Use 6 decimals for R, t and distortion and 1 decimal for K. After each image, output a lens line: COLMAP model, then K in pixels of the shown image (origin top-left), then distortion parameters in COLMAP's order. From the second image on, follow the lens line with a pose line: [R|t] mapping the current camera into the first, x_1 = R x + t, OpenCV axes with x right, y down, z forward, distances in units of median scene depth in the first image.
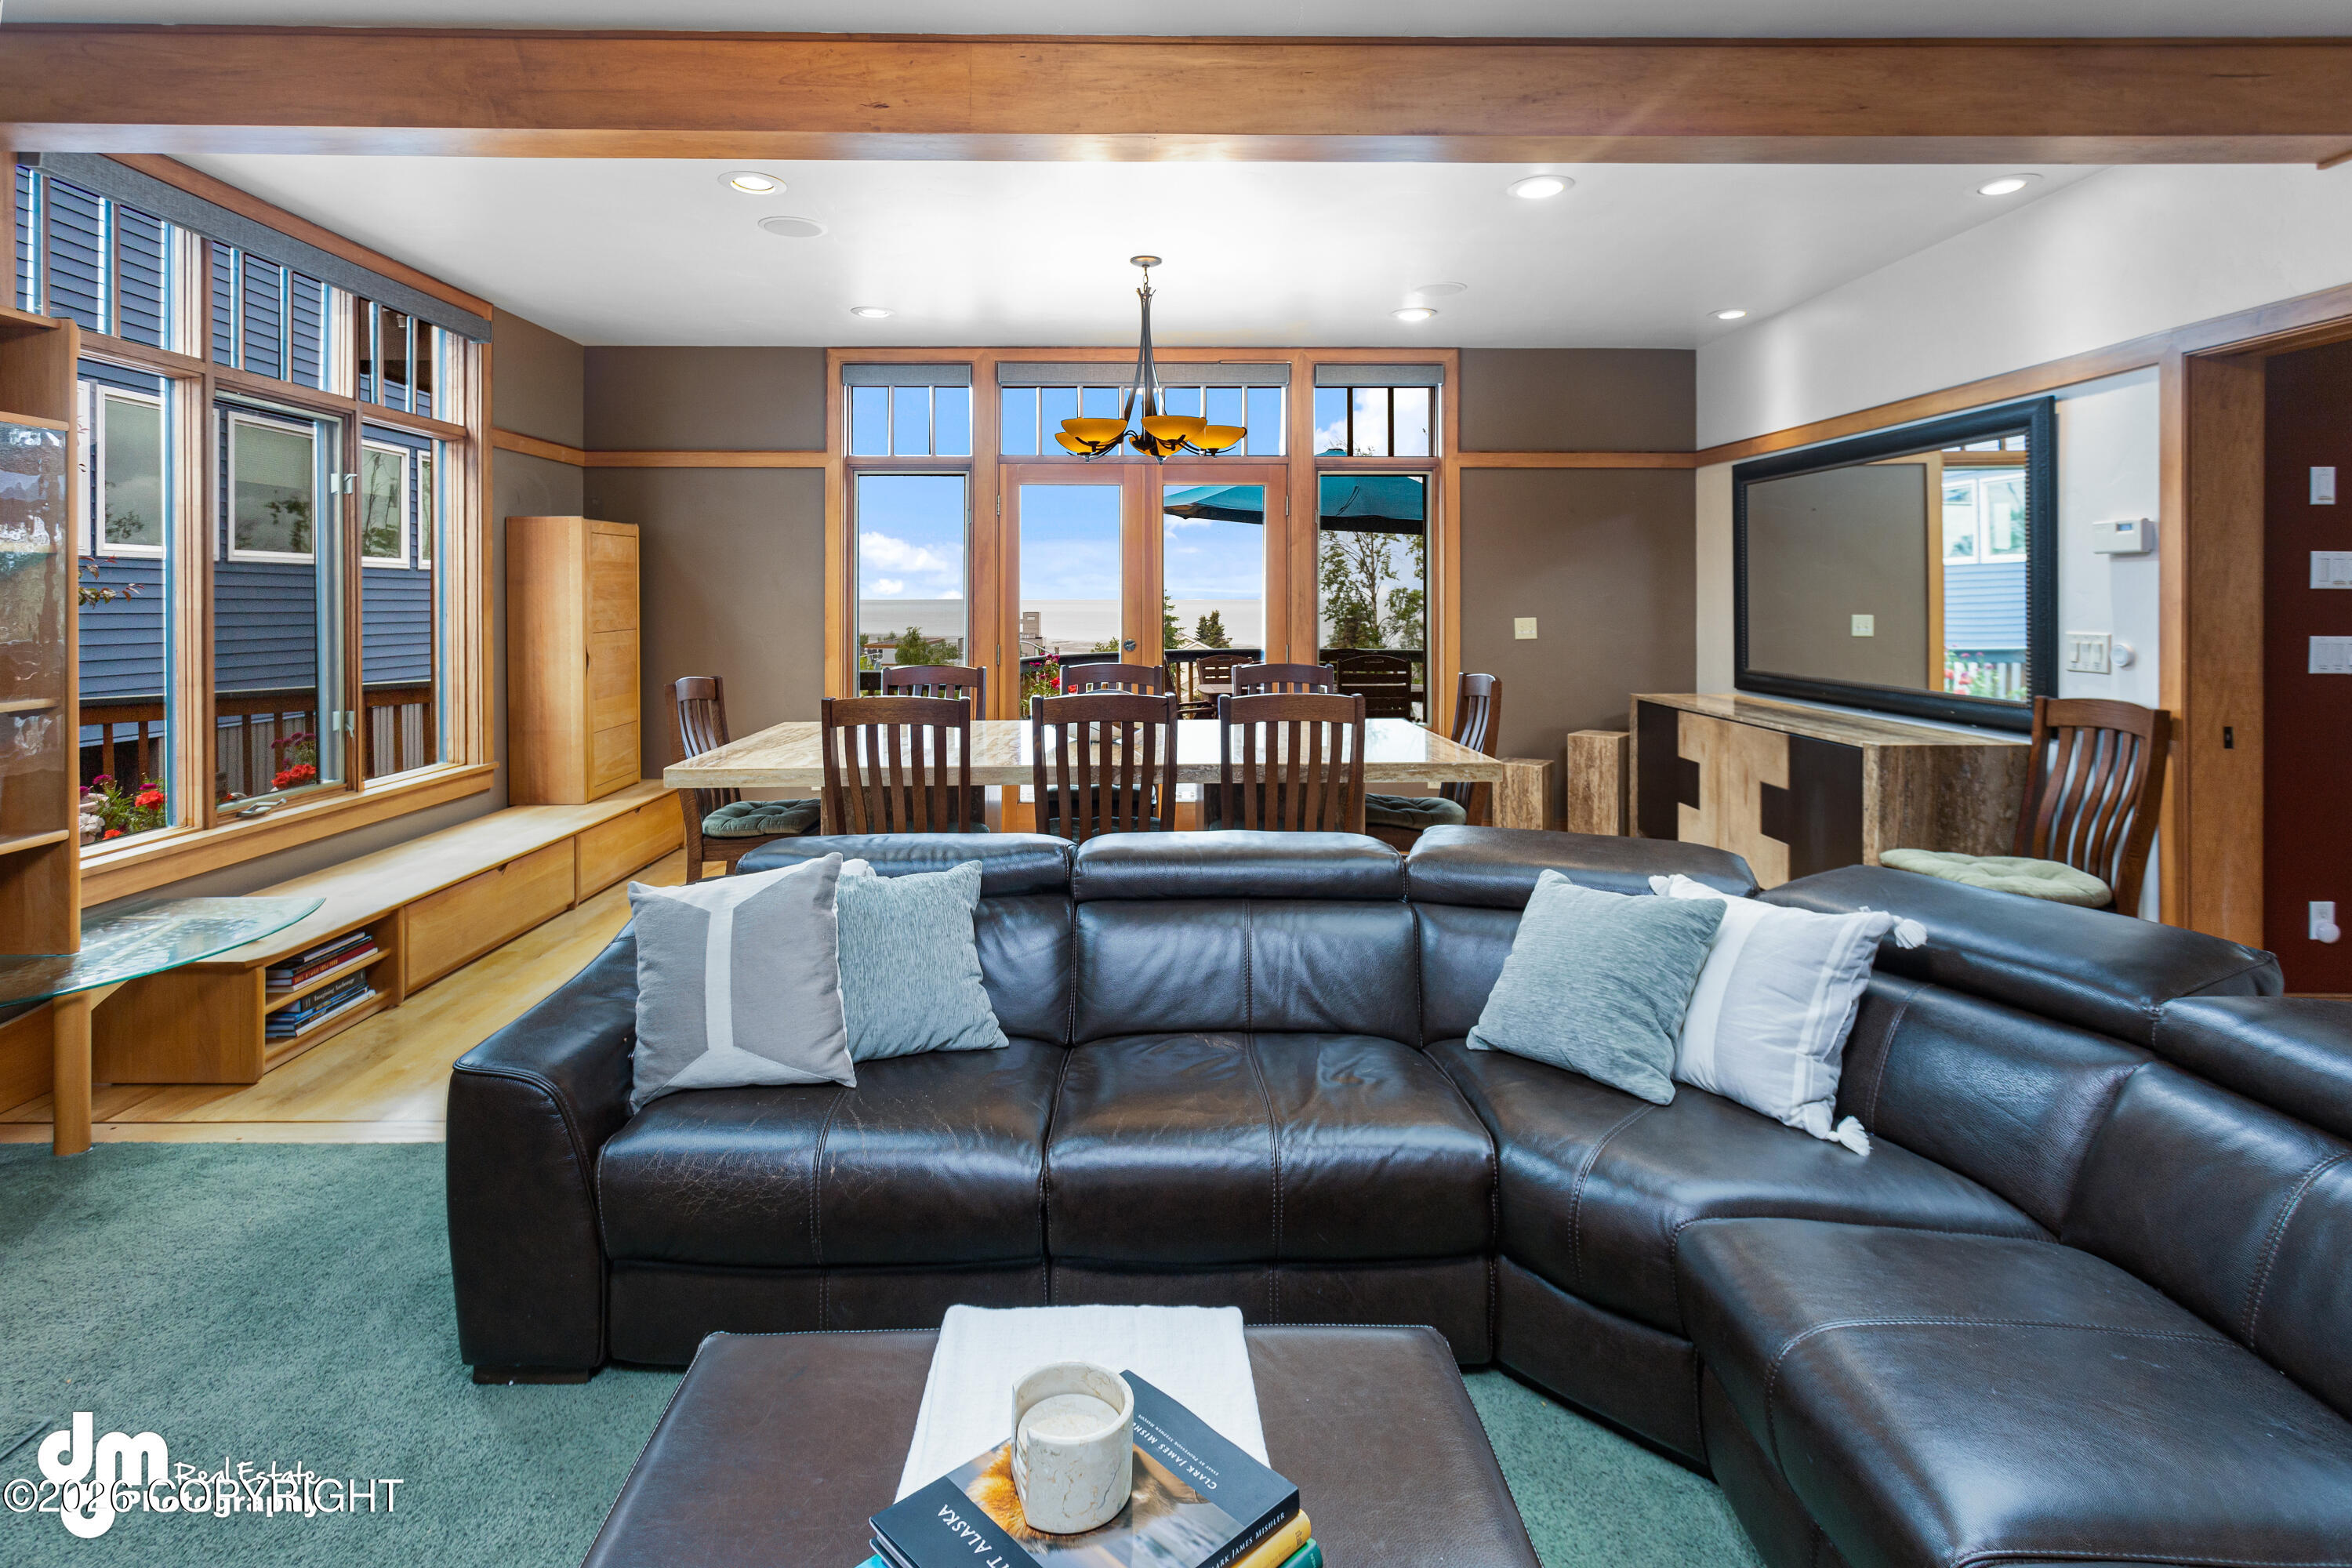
lens RADIAL K [[1189.2, 0, 1158.8], [0, 1189.2, 594.9], [0, 0, 1]] dist [0.000972, 0.001306]
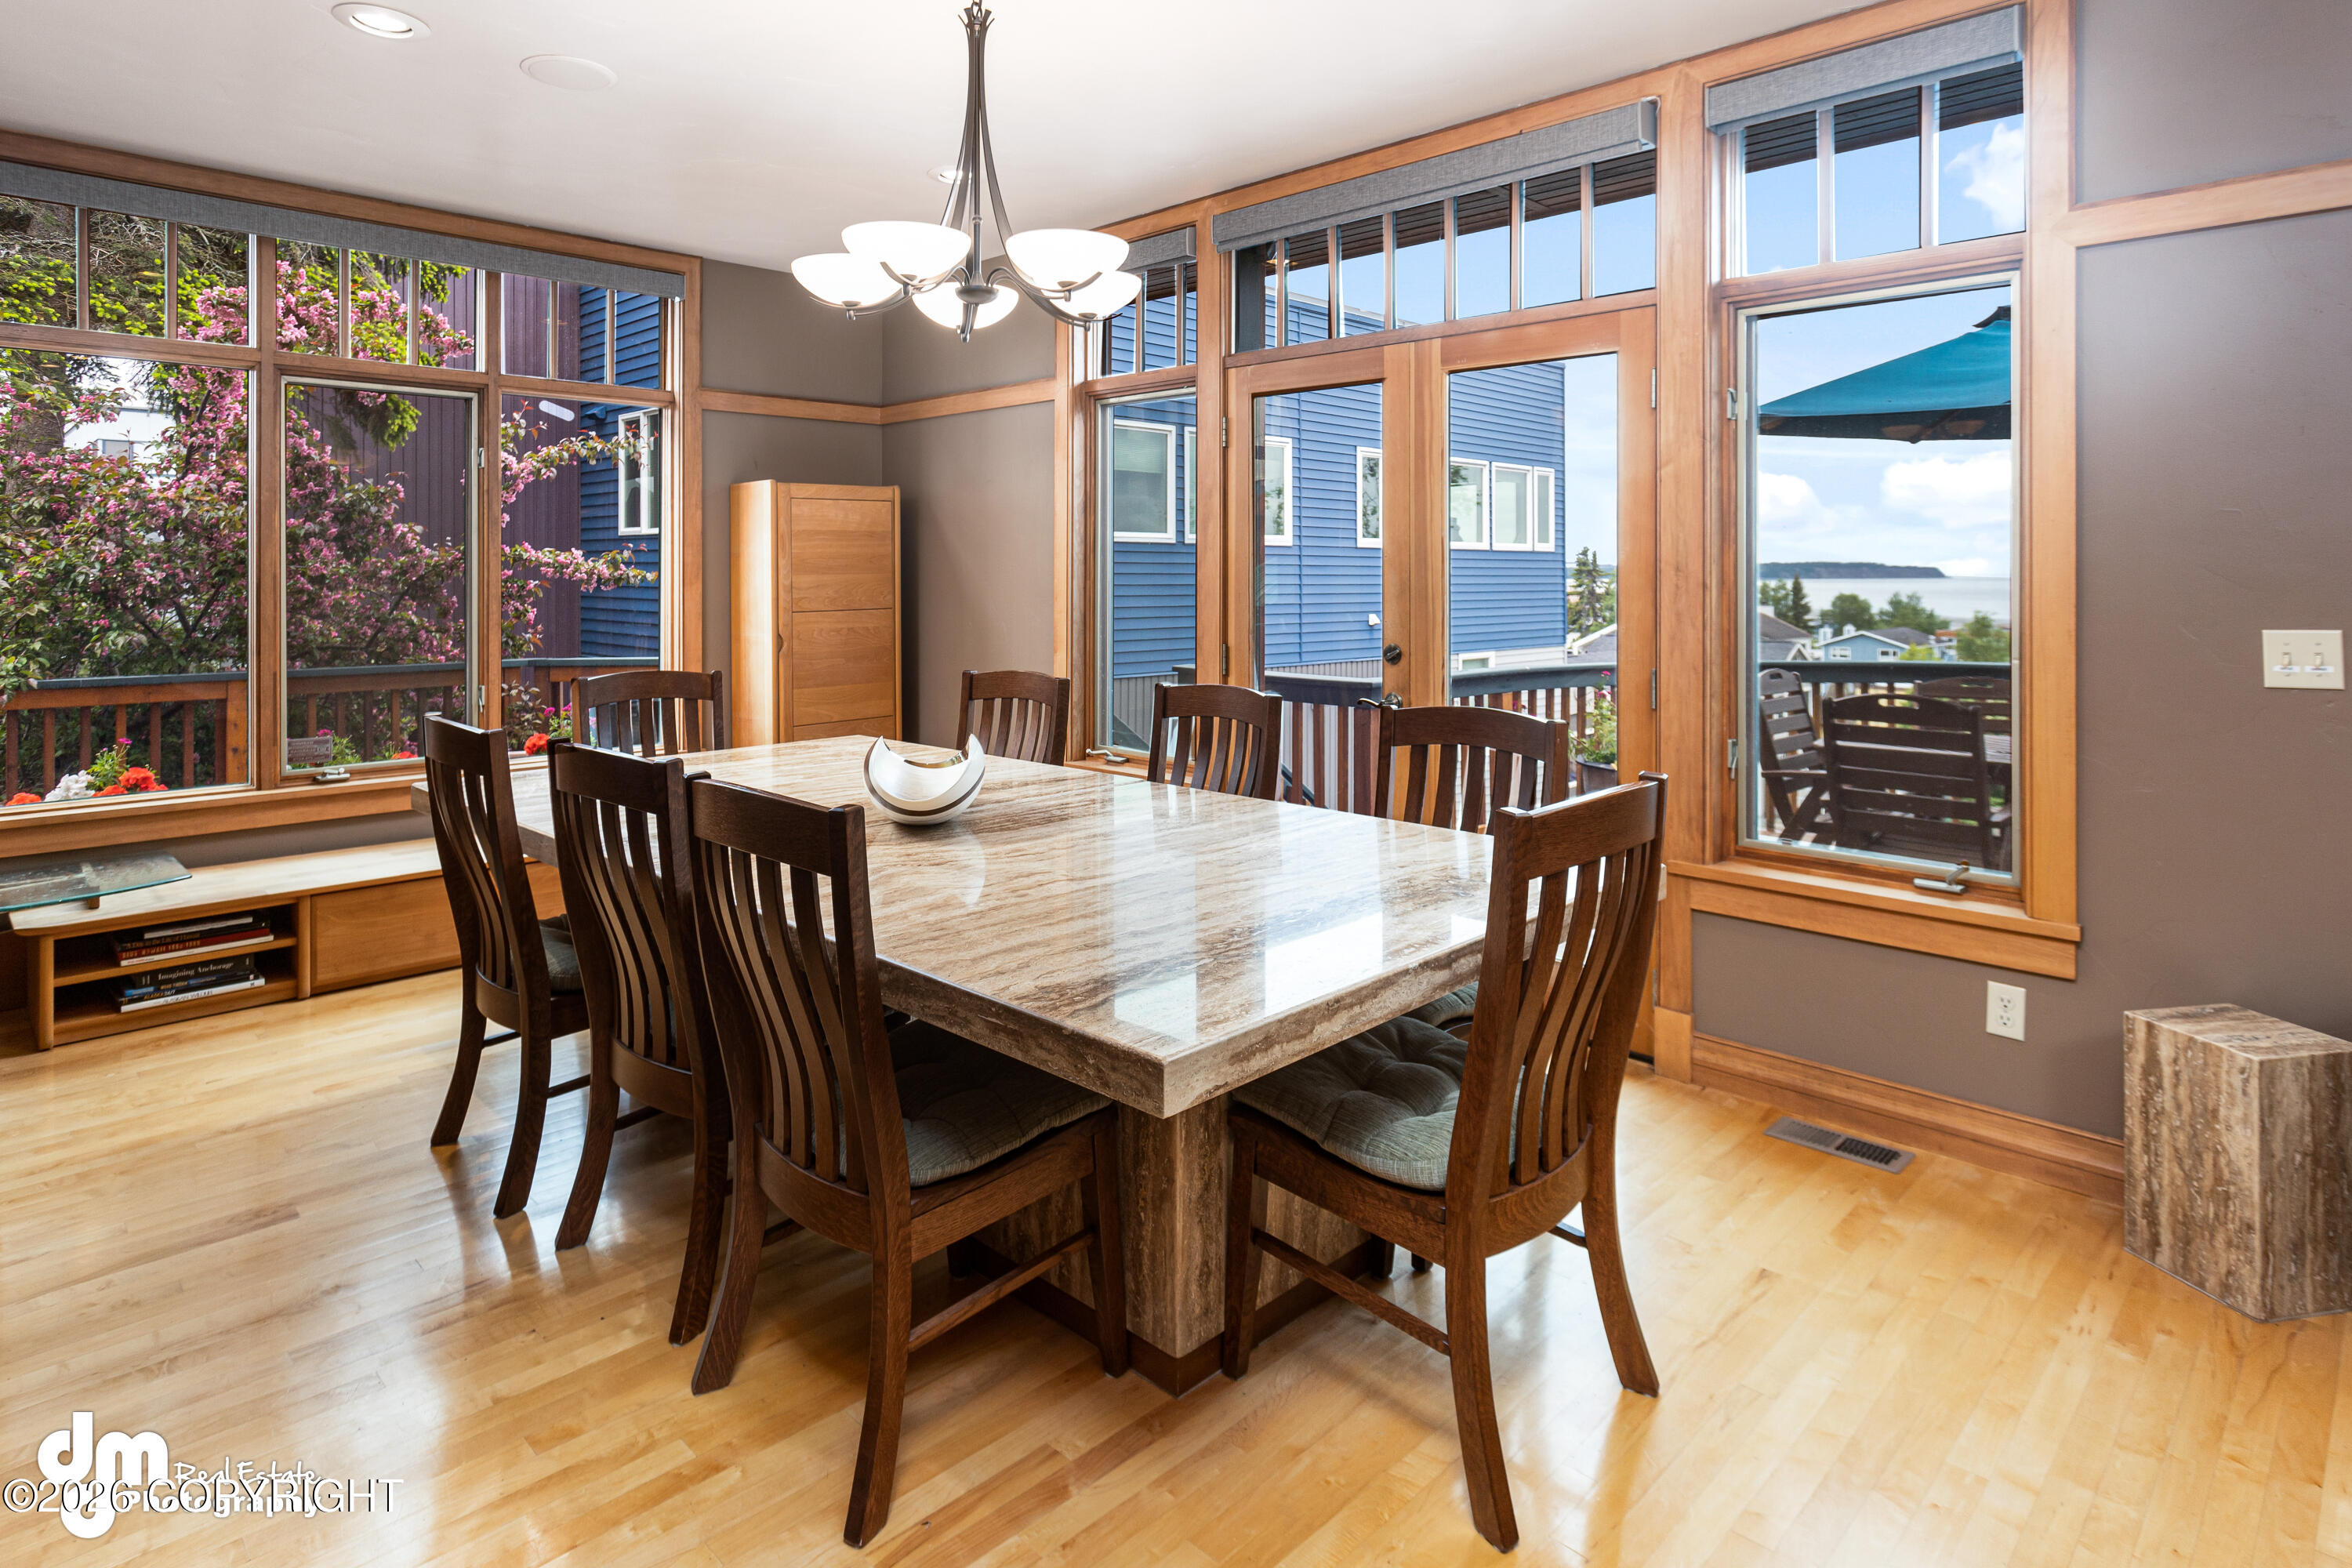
lens RADIAL K [[1292.5, 0, 1123.0], [0, 1292.5, 571.0], [0, 0, 1]] dist [-0.000846, 0.000158]
pose [[0.686761, 0.000357, -0.726883, 0.404029], [0.001696, 0.999996, 0.002093, -0.000101], [0.726881, -0.002671, 0.686758, 0.546195]]
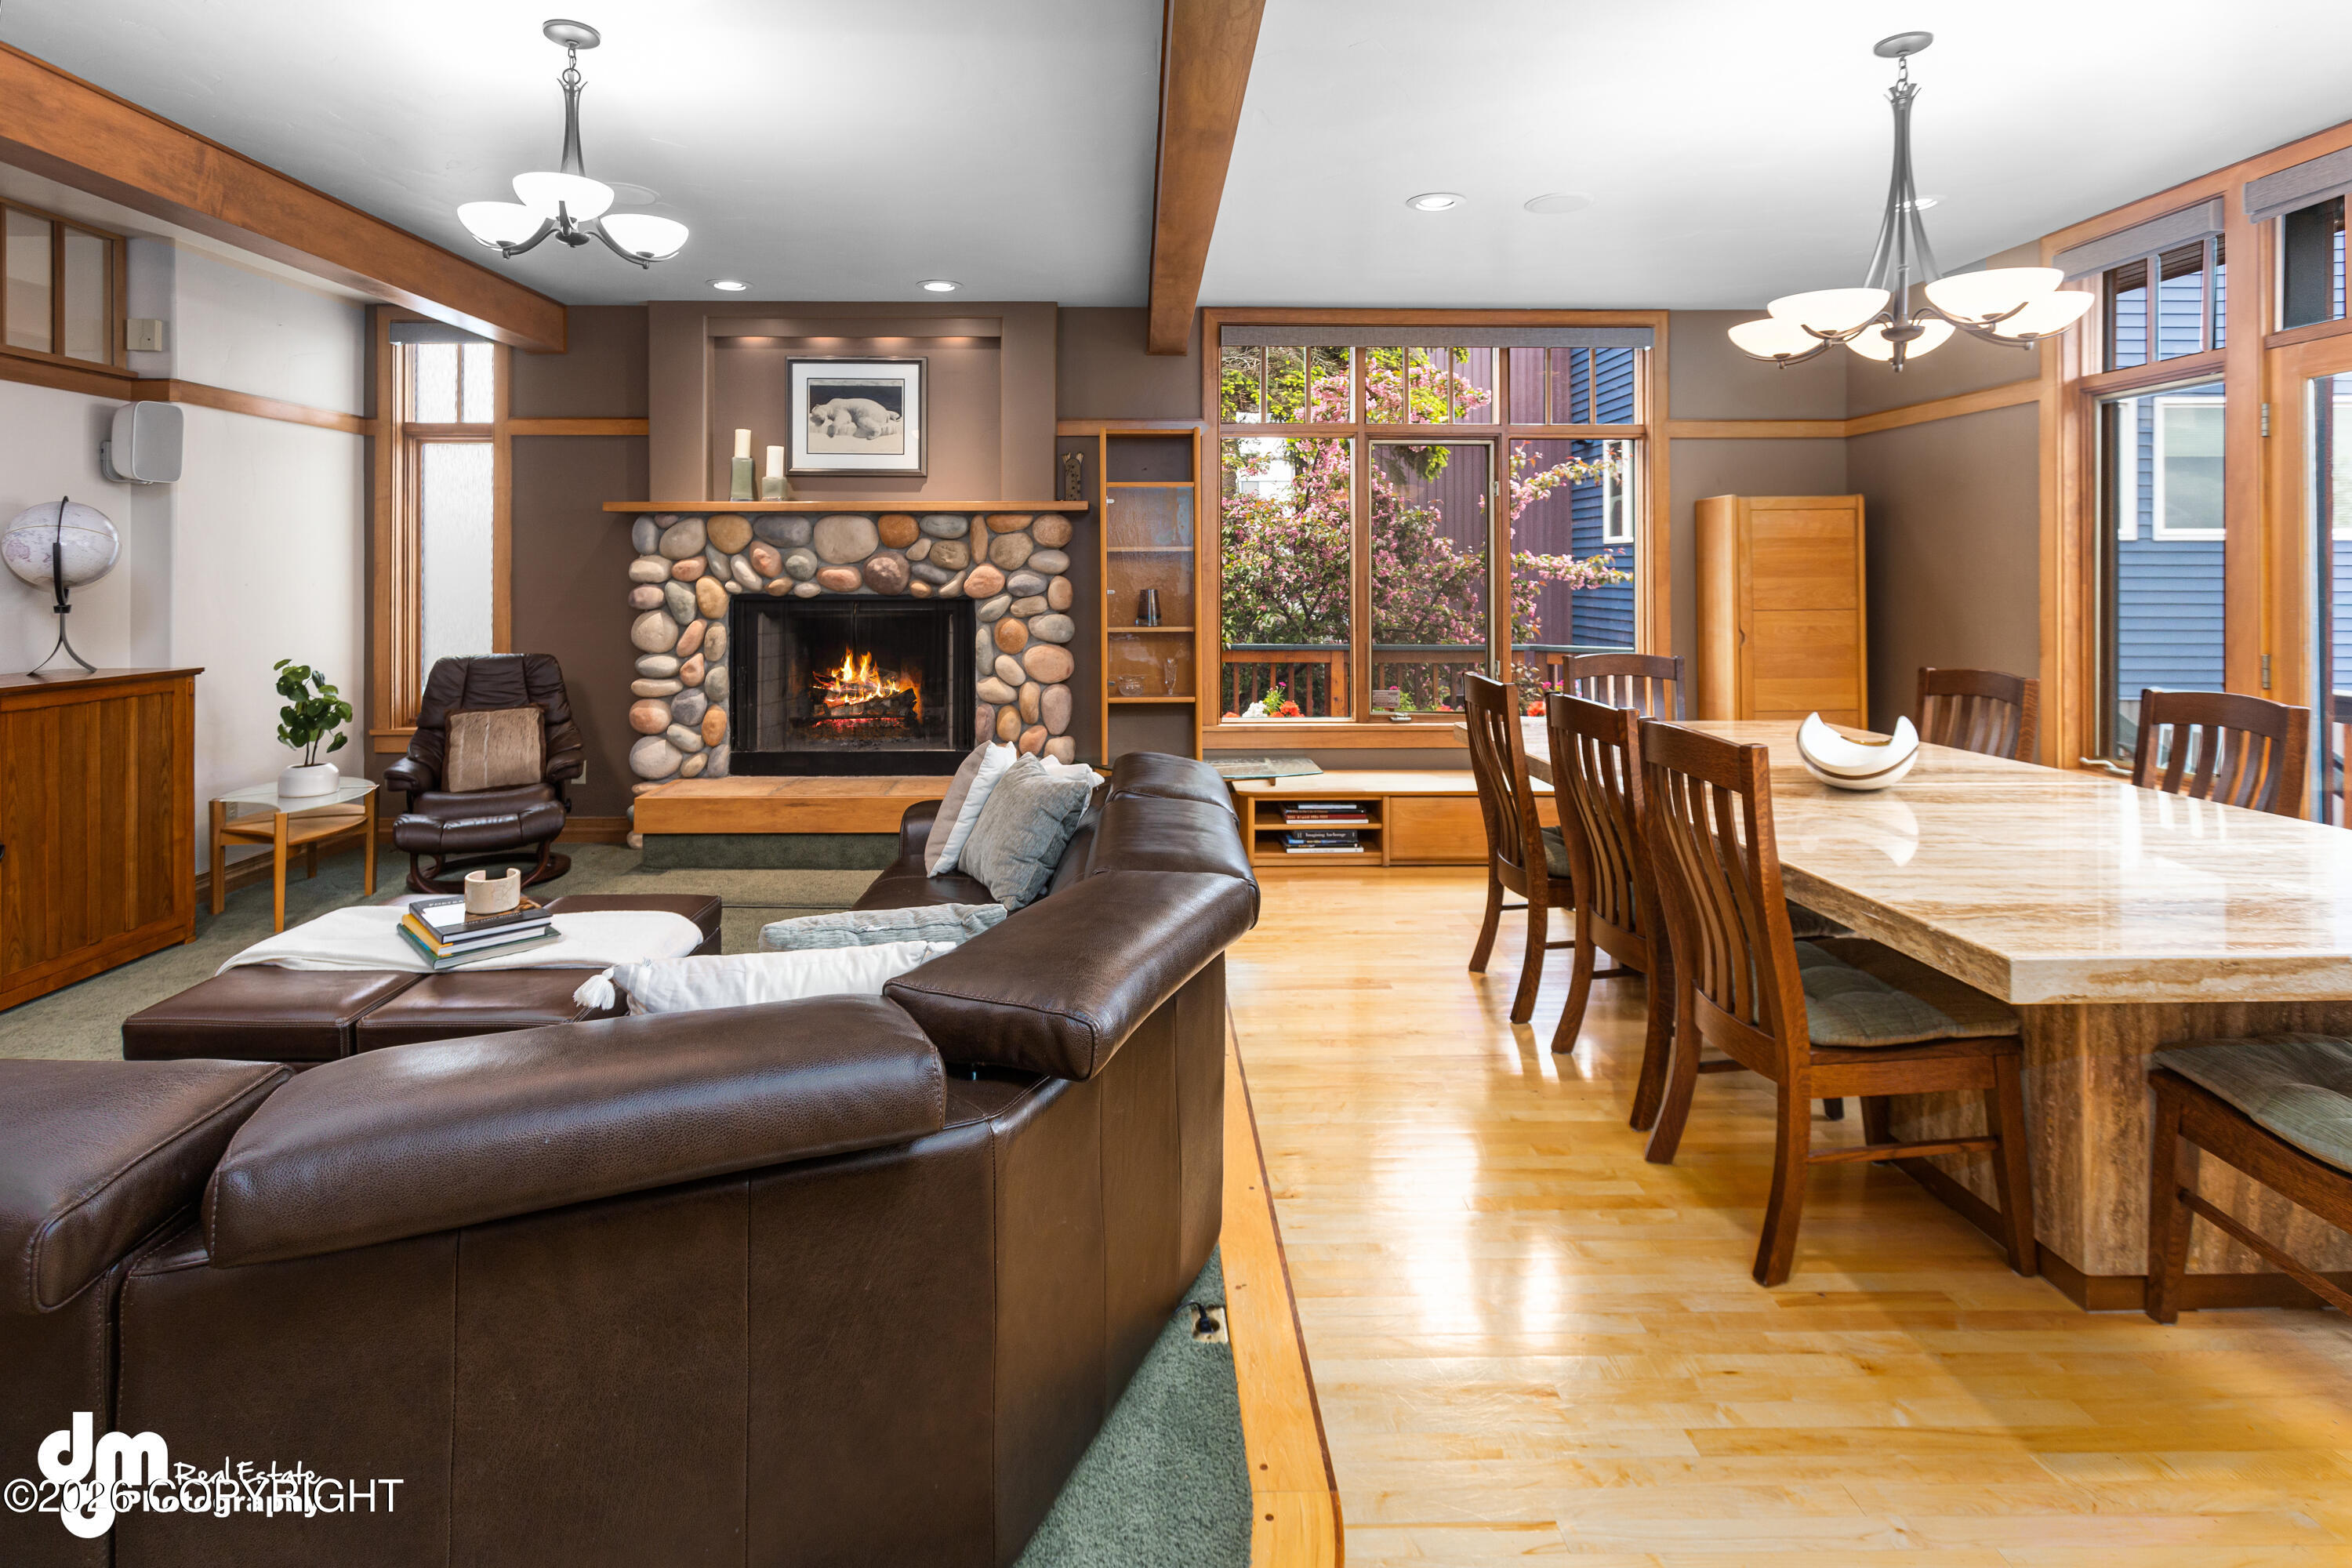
lens RADIAL K [[1192.9, 0, 1150.7], [0, 1192.9, 566.1], [0, 0, 1]] dist [-0.002447, 0.000520]
pose [[0.018937, -0.006624, -0.999799, 0.542485], [0.003126, 0.999974, -0.006566, 0.000212], [0.999816, -0.003001, 0.018957, 0.497661]]
